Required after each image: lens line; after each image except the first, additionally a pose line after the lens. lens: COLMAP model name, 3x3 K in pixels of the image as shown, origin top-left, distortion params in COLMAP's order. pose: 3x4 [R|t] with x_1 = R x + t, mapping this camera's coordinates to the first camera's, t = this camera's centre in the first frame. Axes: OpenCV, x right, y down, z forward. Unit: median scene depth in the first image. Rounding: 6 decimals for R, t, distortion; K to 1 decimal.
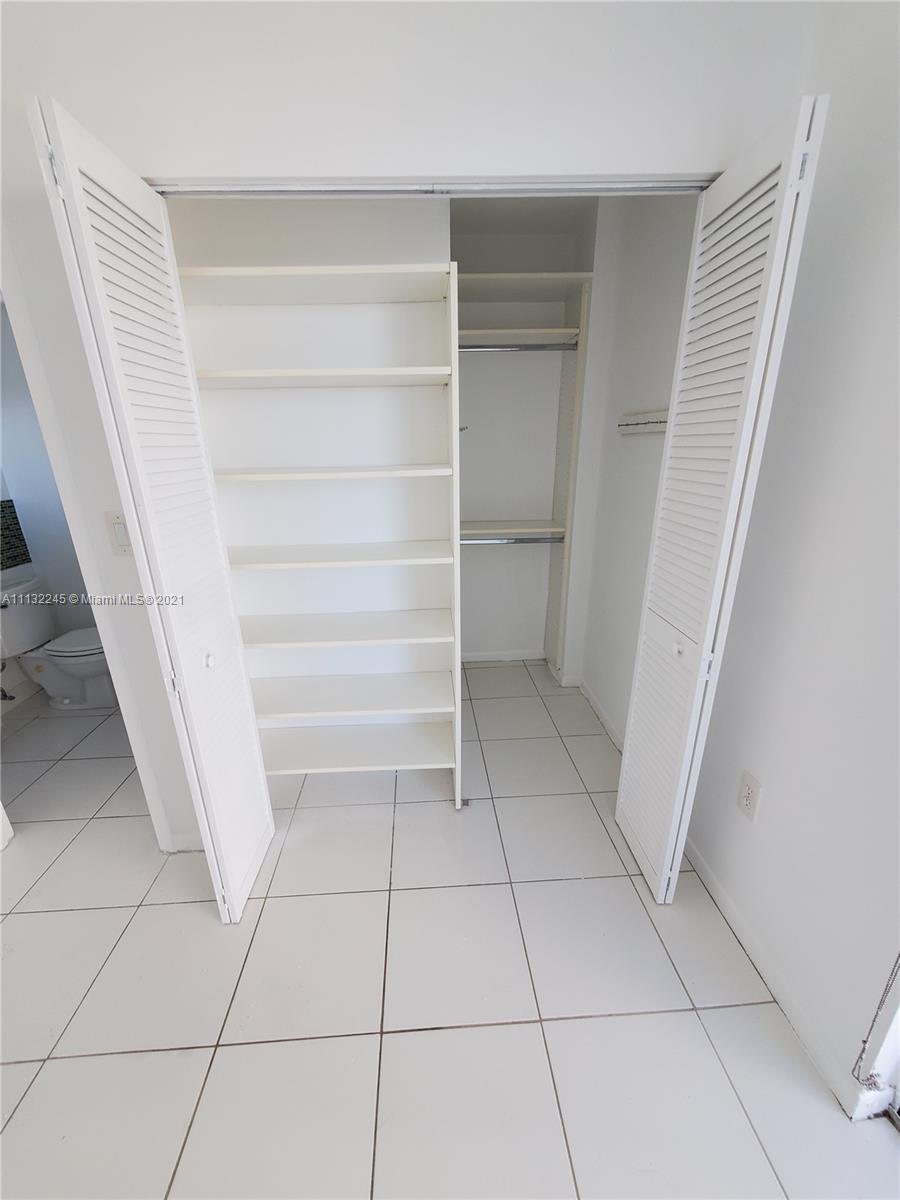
lens RADIAL K [[471.7, 0, 449.7], [0, 471.7, 611.0], [0, 0, 1]] dist [0.003992, -0.000196]
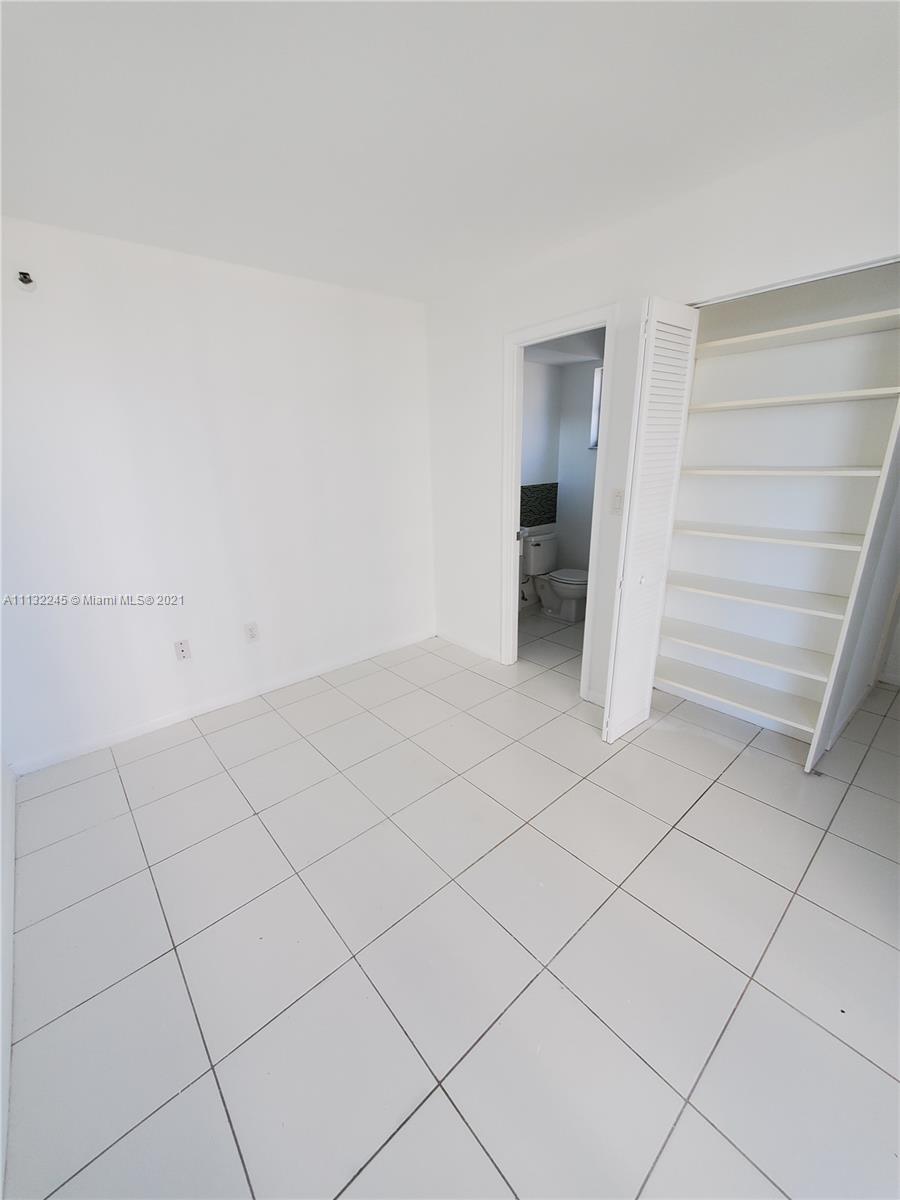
lens RADIAL K [[471.7, 0, 443.8], [0, 471.7, 607.1], [0, 0, 1]] dist [0.003992, -0.000196]
pose [[0.601886, 0.248261, -0.759012, 0.256821], [-0.249006, 0.961408, 0.117004, 0.124654], [0.758768, 0.118576, 0.640477, -0.422778]]
